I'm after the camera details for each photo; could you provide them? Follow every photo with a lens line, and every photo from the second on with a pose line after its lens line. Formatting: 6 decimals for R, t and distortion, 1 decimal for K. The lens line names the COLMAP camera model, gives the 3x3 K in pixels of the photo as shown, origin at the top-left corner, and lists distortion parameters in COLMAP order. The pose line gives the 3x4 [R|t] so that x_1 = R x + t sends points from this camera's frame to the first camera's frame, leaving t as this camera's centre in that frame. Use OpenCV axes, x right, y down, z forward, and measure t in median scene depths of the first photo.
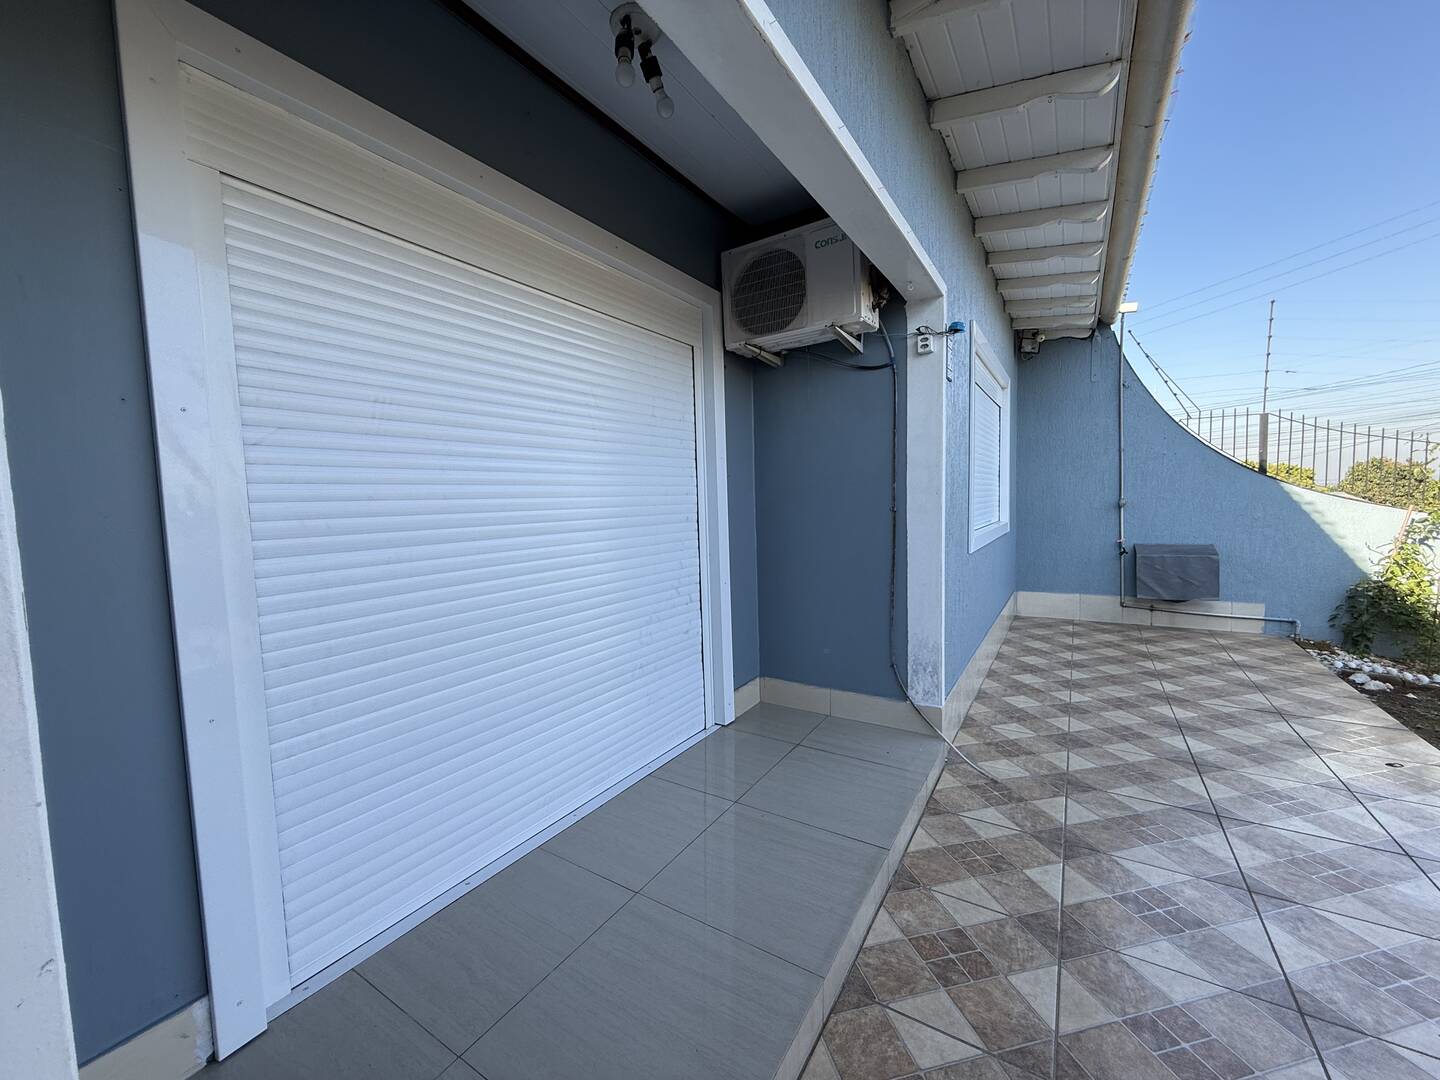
lens RADIAL K [[575.1, 0, 716.3], [0, 575.1, 540.6], [0, 0, 1]] dist [0.000959, 0.000177]
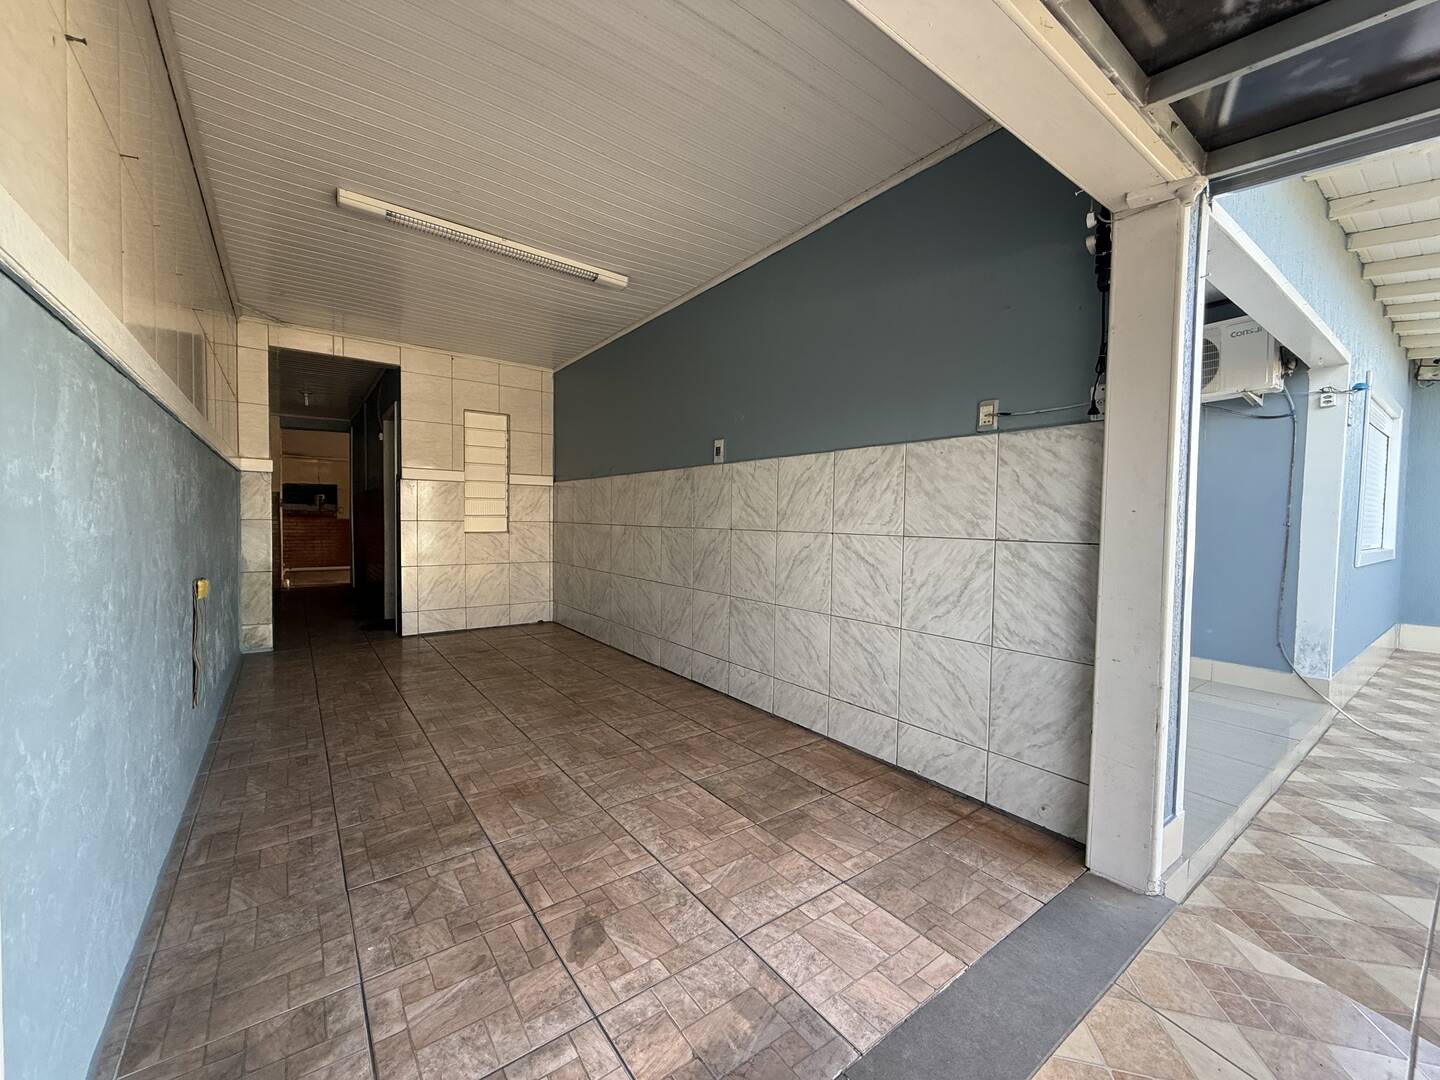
lens RADIAL K [[575.1, 0, 713.5], [0, 575.1, 543.4], [0, 0, 1]] dist [0.000959, 0.000177]
pose [[0.927440, 0.053504, -0.370124, -0.359376], [-0.064769, 0.997737, -0.018066, 0.084758], [0.368320, 0.040728, 0.928807, -0.603077]]
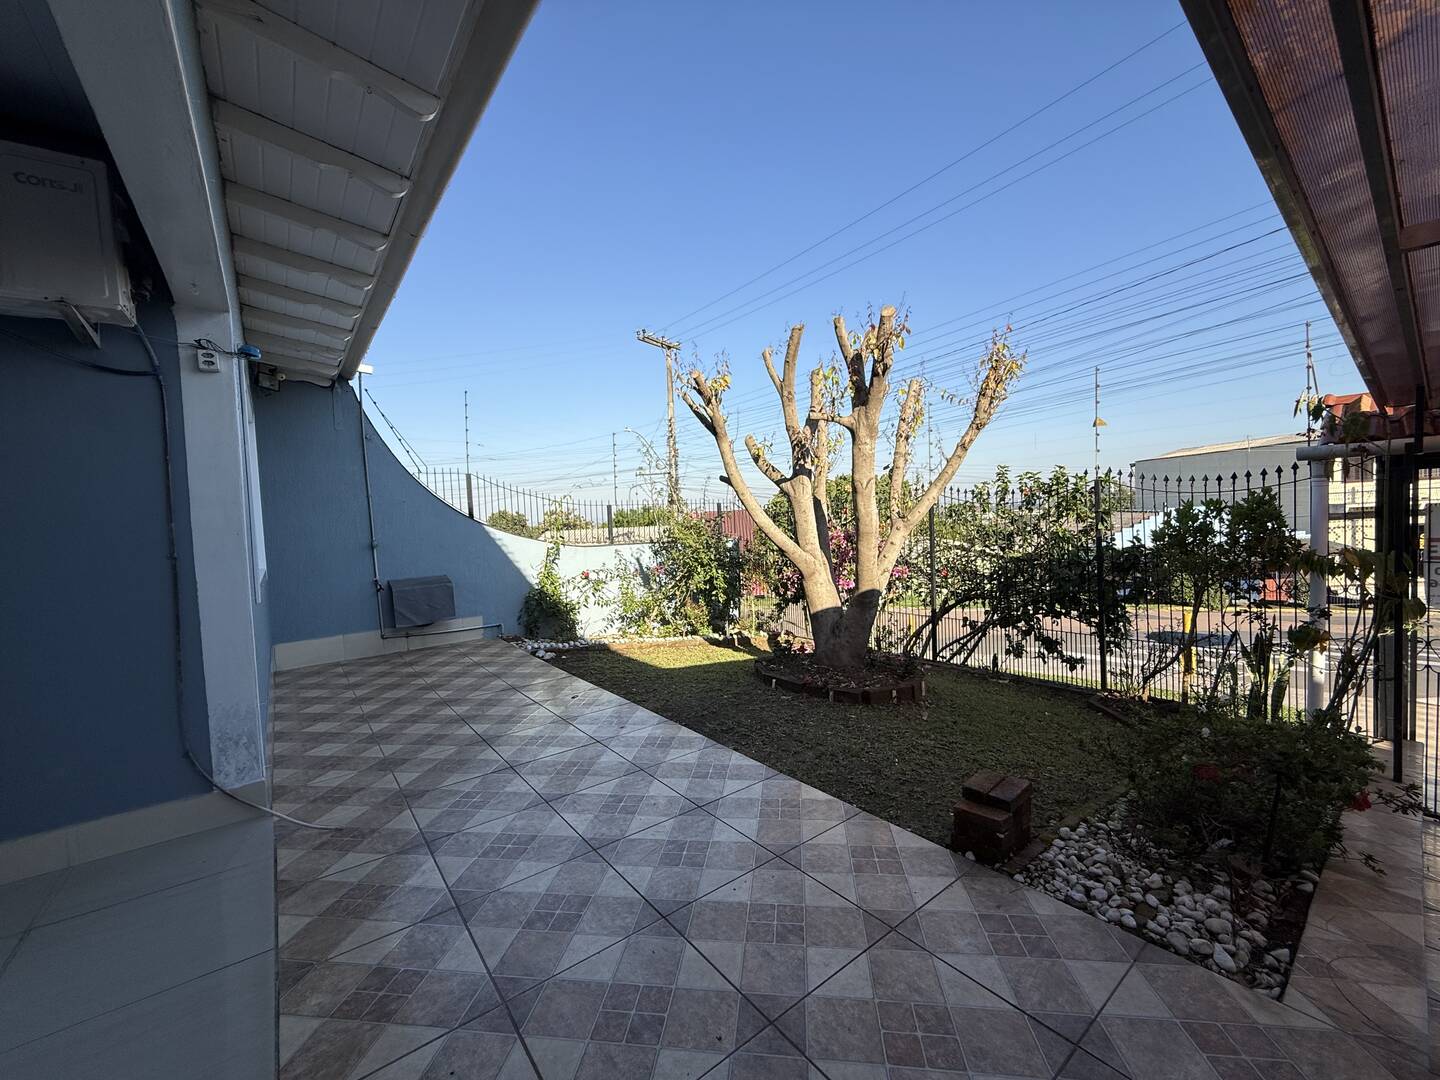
lens RADIAL K [[575.1, 0, 715.5], [0, 575.1, 540.4], [0, 0, 1]] dist [0.000959, 0.000177]
pose [[0.350839, -0.027543, 0.936031, -0.147414], [0.104048, 0.994525, -0.009734, 0.008955], [-0.930637, 0.100807, 0.351784, 0.020385]]
